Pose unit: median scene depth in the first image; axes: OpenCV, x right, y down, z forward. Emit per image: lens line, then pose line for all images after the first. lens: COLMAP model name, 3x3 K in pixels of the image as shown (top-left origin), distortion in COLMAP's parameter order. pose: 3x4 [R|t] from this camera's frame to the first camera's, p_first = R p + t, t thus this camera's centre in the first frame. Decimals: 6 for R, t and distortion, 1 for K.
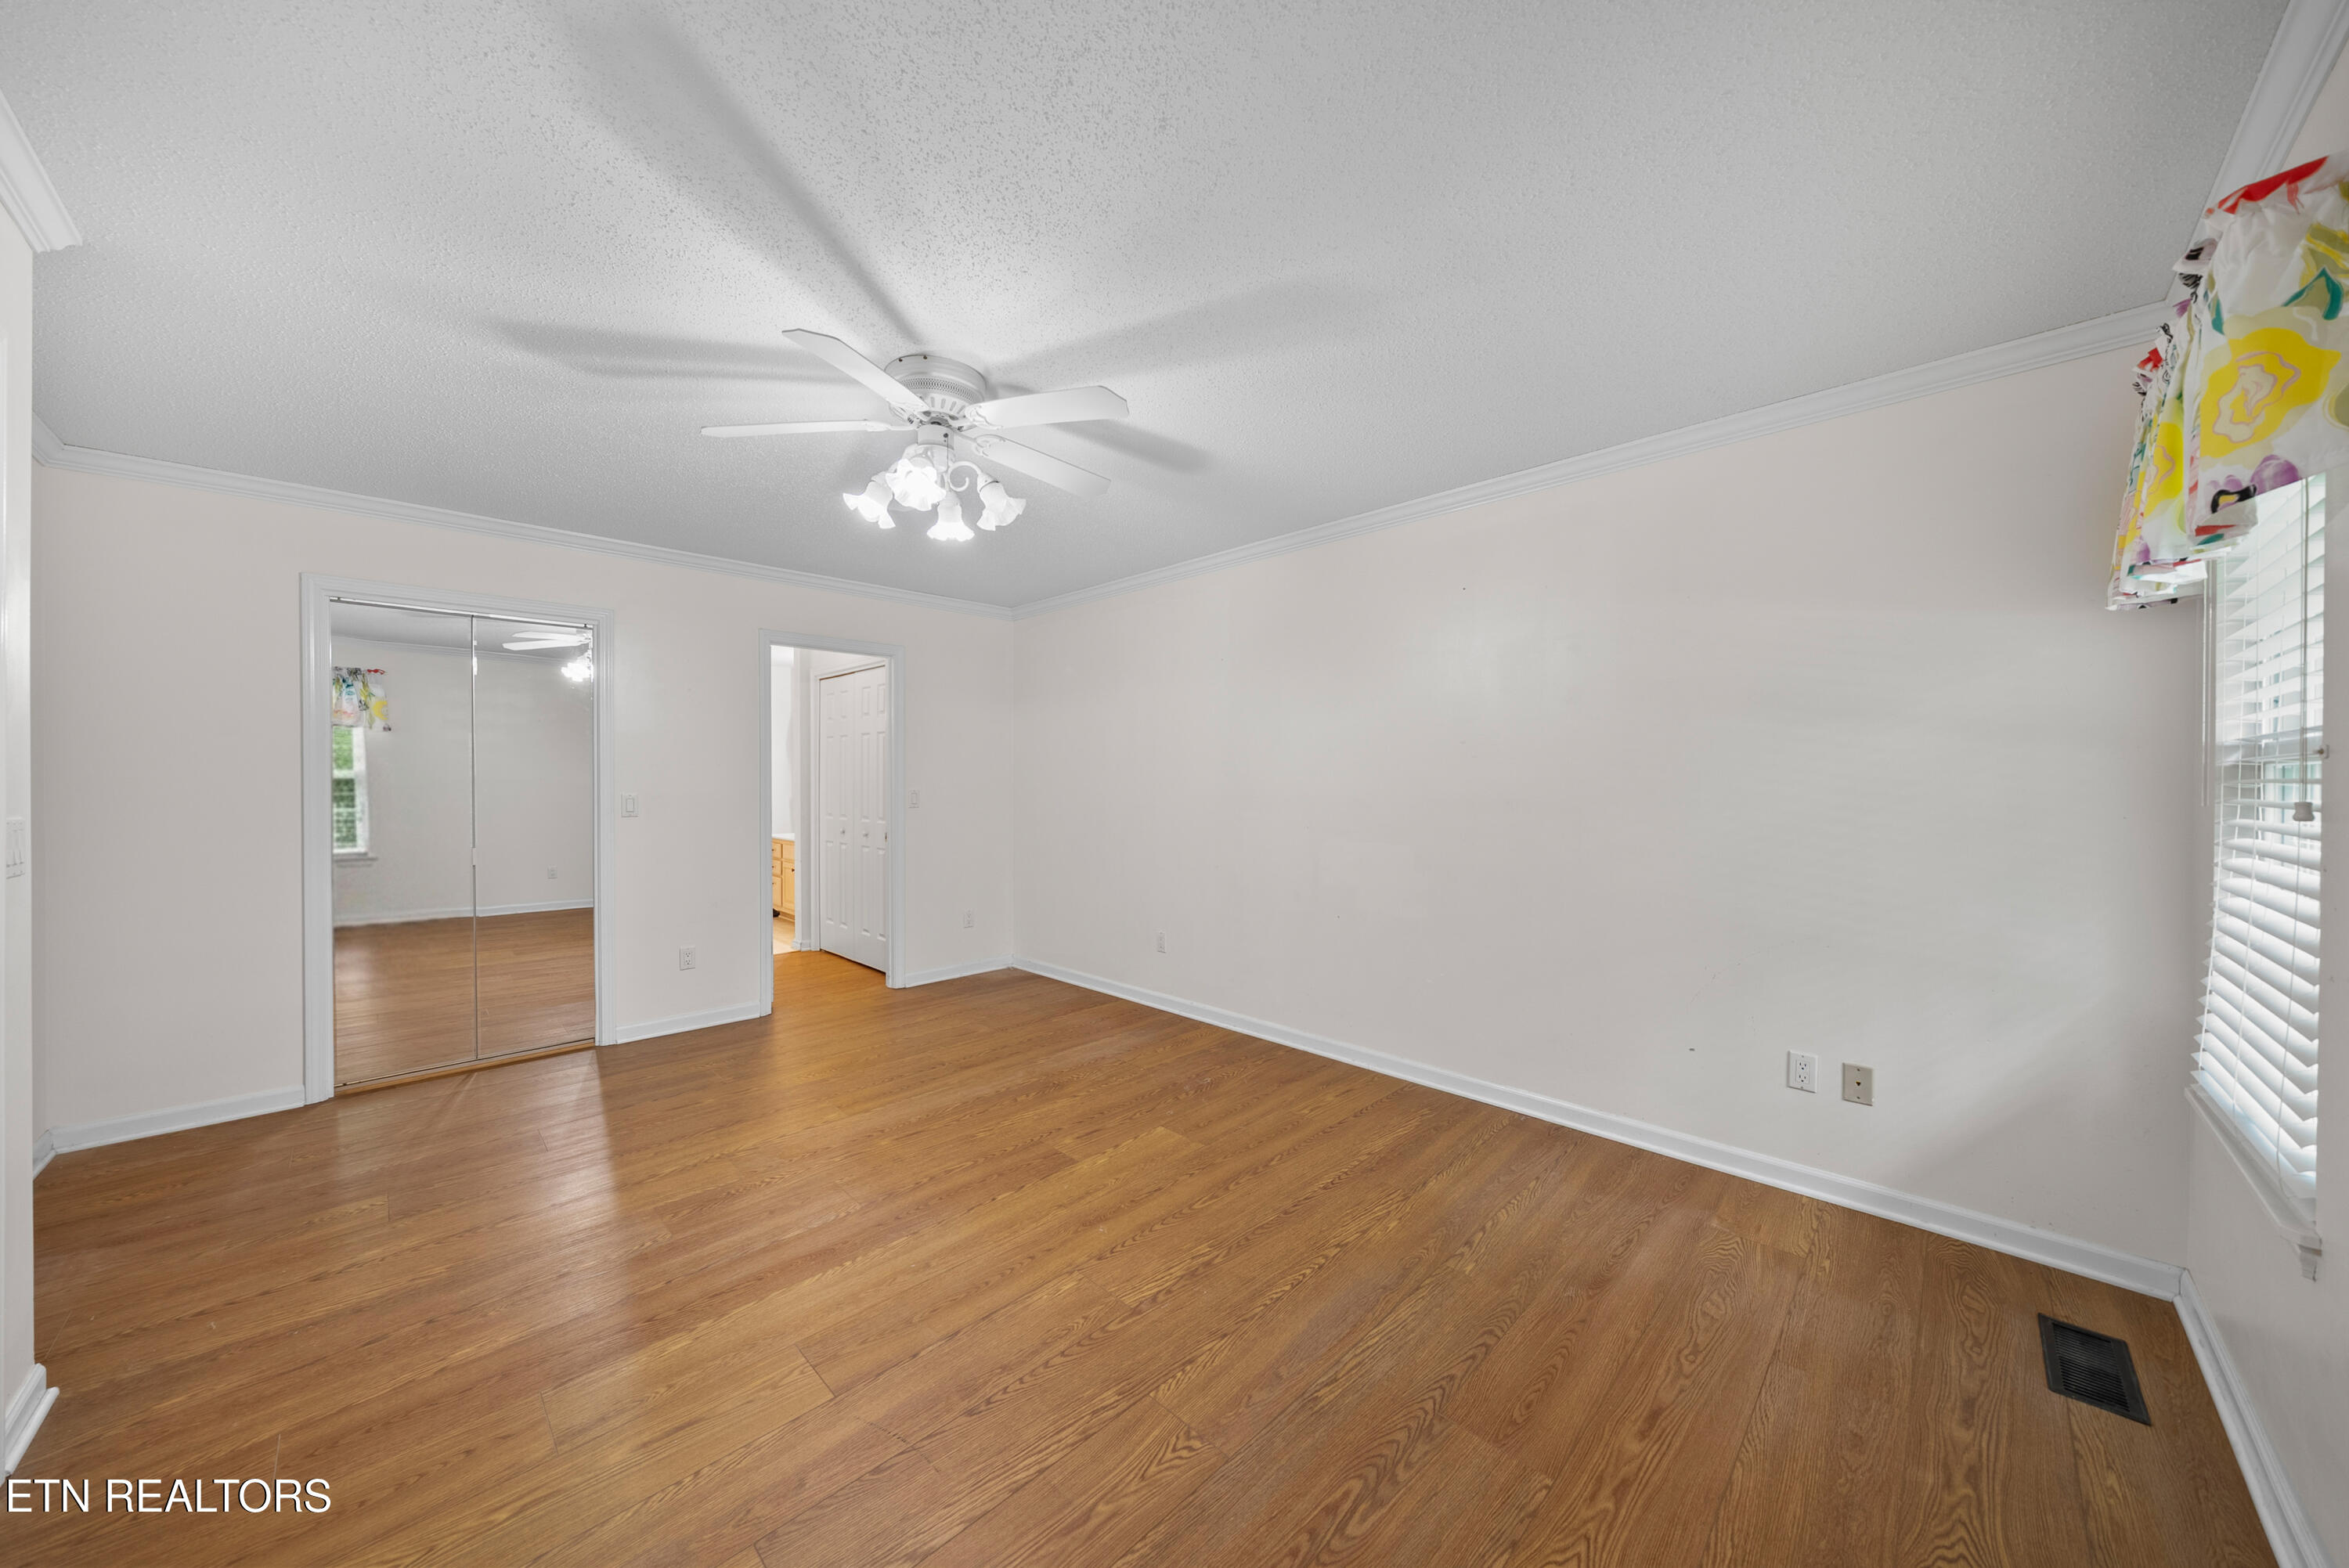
lens RADIAL K [[805.2, 0, 1171.3], [0, 805.2, 787.9], [0, 0, 1]] dist [-0.003333, 0.000085]
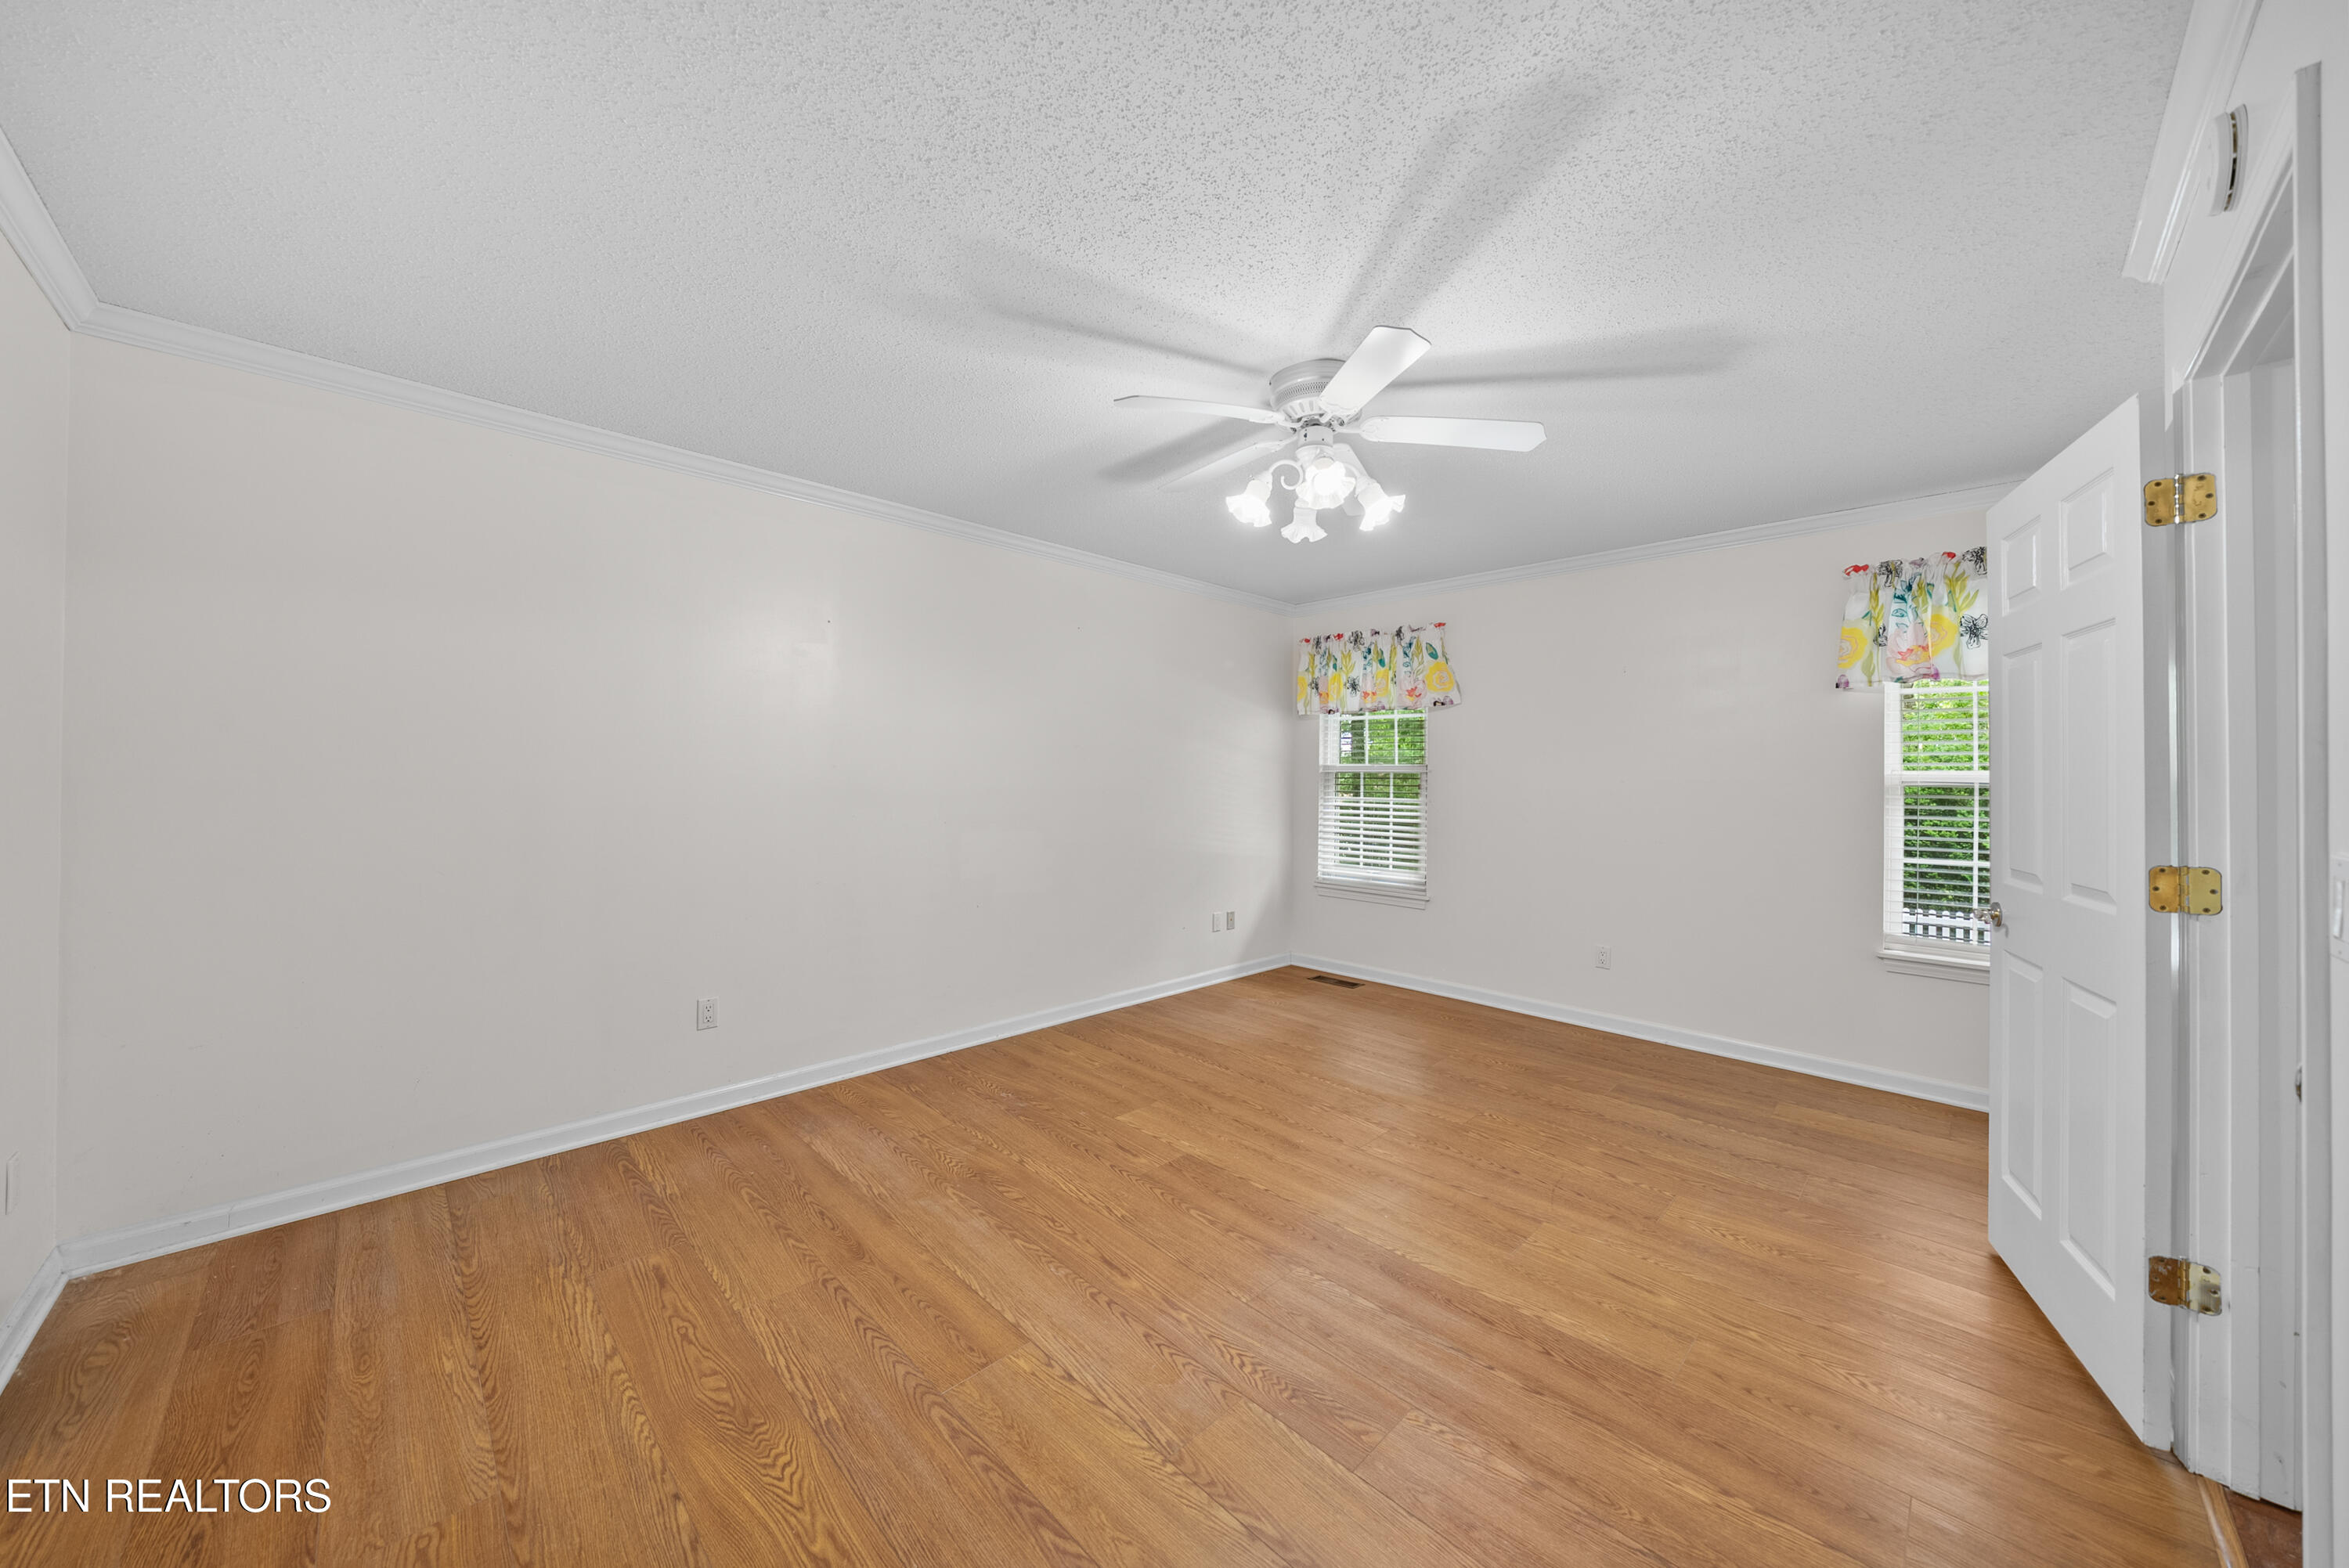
lens RADIAL K [[811.6, 0, 1164.4], [0, 811.6, 772.5], [0, 0, 1]] dist [-0.001214, -0.000040]
pose [[0.010173, 0.002969, 0.999944, -1.135260], [0.000078, 0.999996, -0.002970, -0.012555], [-0.999948, 0.000108, 0.010173, 1.015839]]
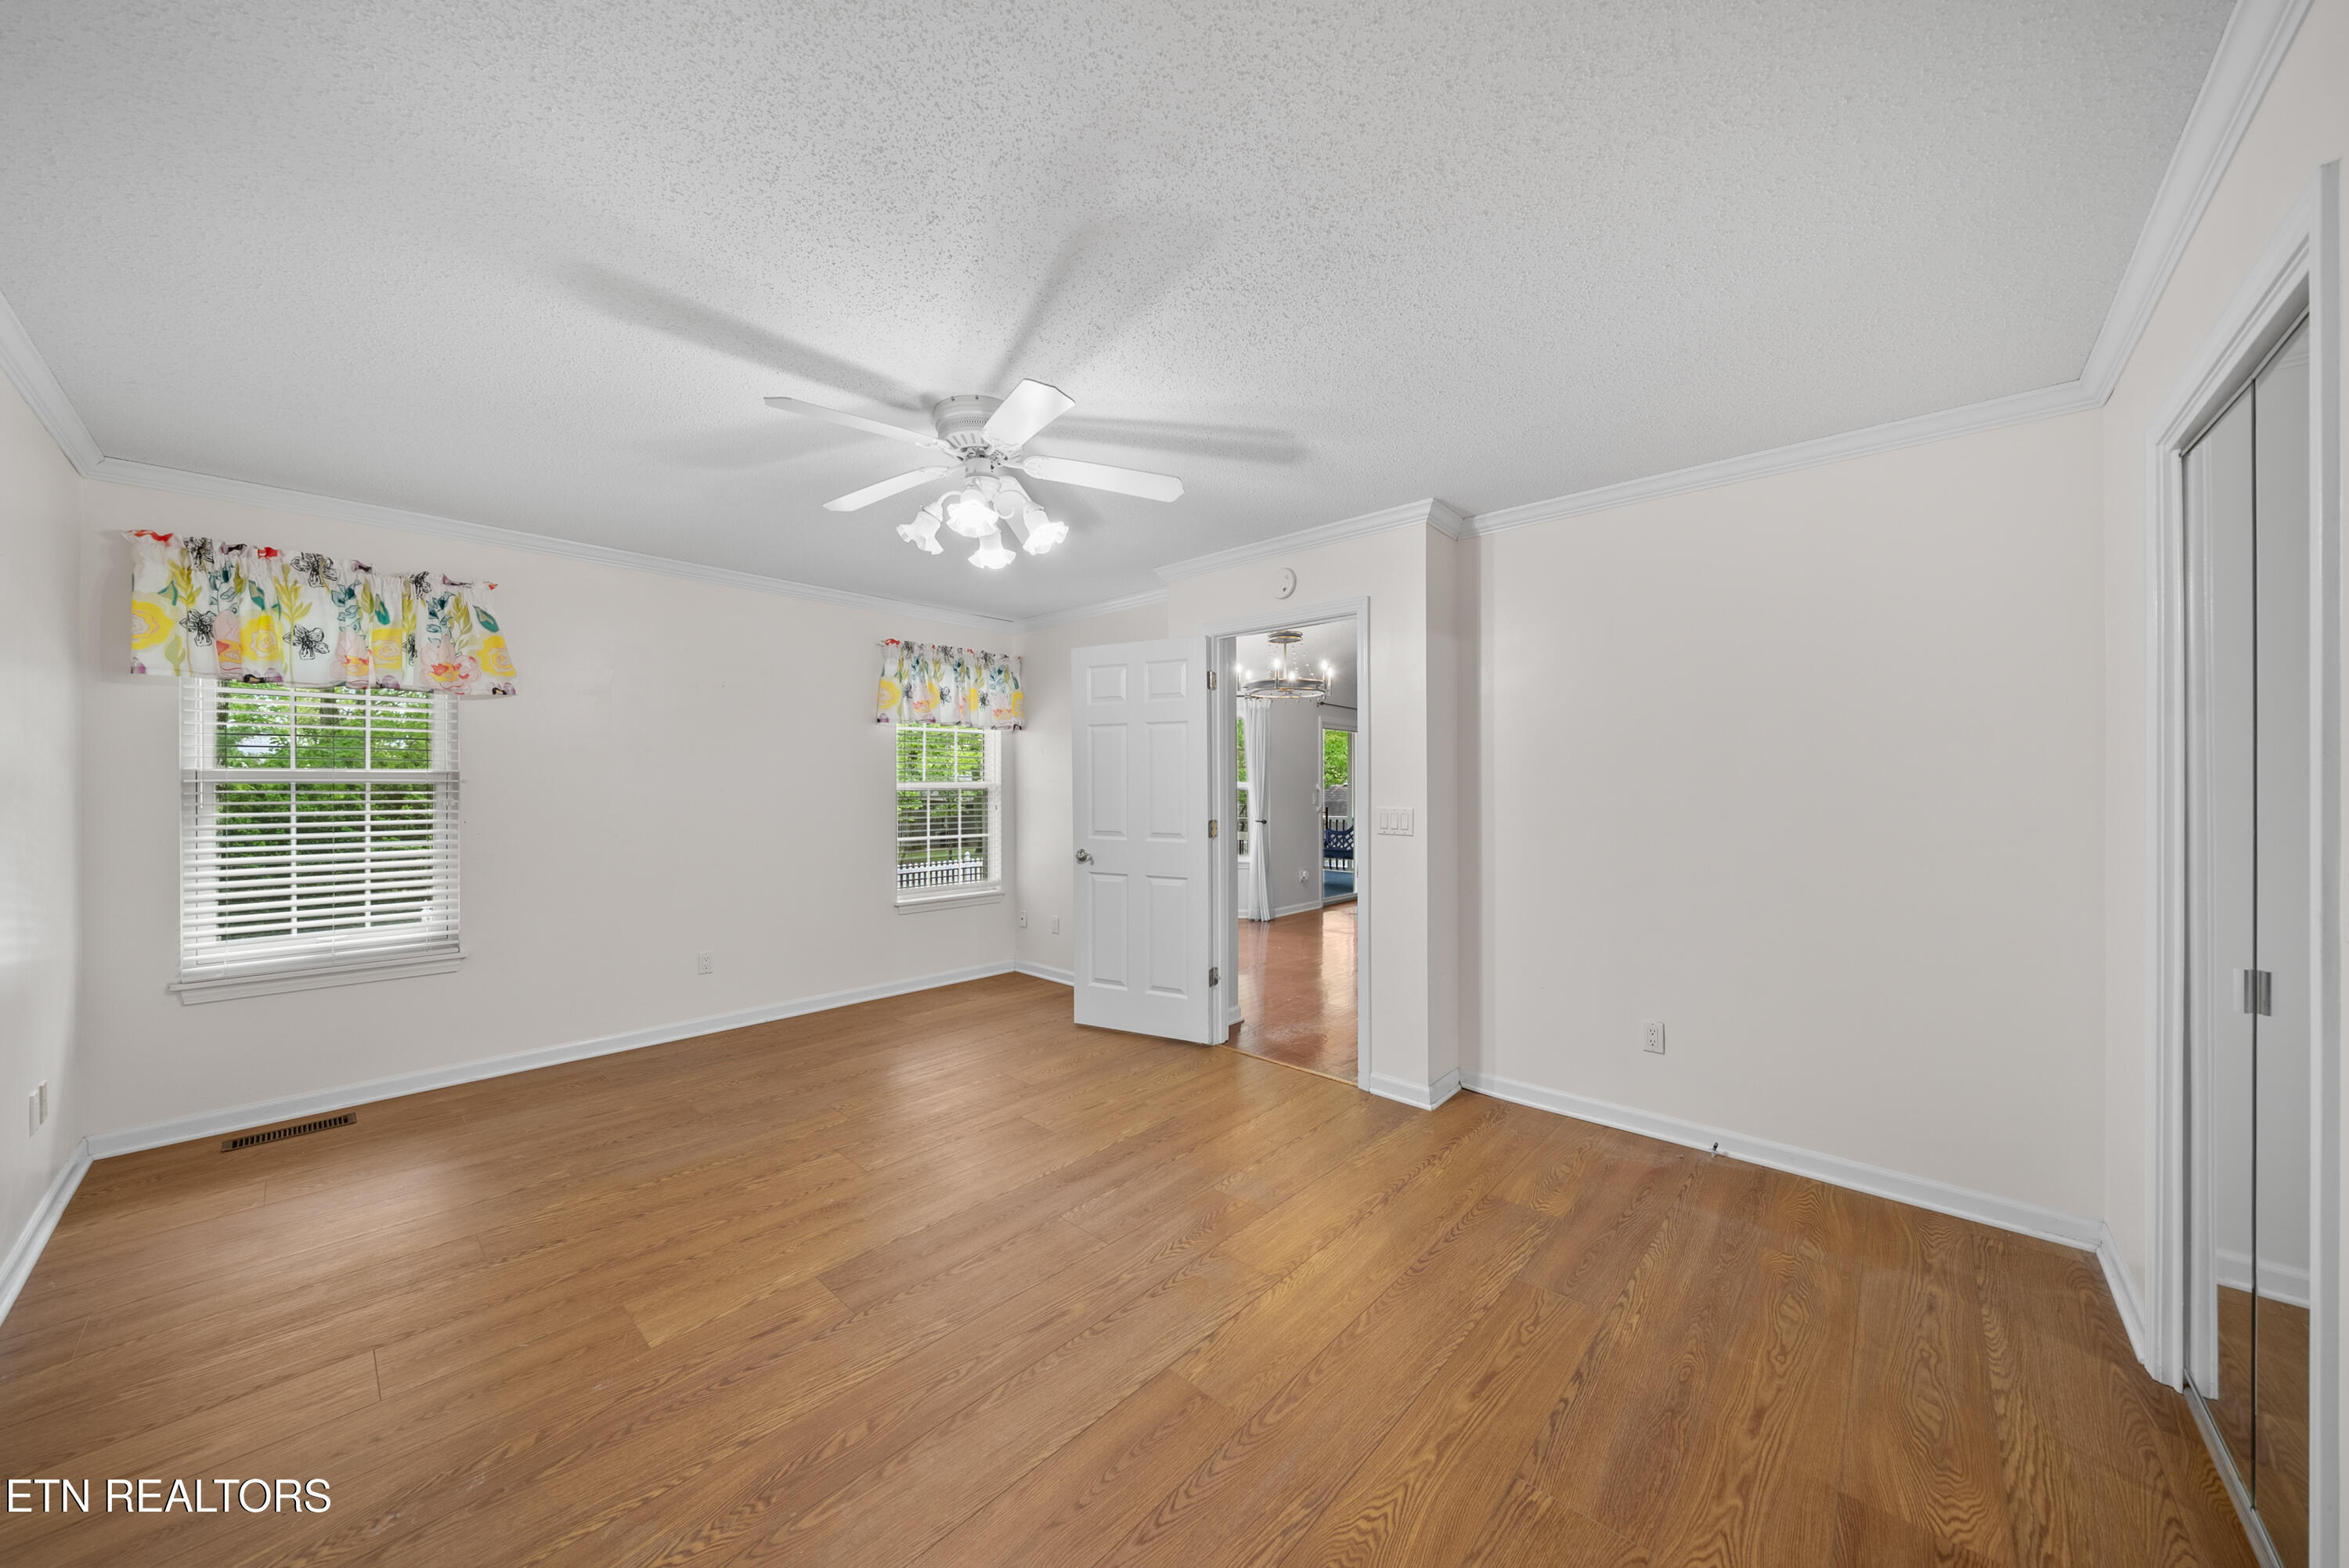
lens RADIAL K [[809.9, 0, 1174.4], [0, 809.9, 781.7], [0, 0, 1]] dist [-0.003672, -0.000255]
pose [[-0.999075, 0.000882, -0.042994, -0.432093], [0.000674, 0.999988, 0.004852, -0.024646], [0.042997, 0.004818, -0.999064, 1.799782]]
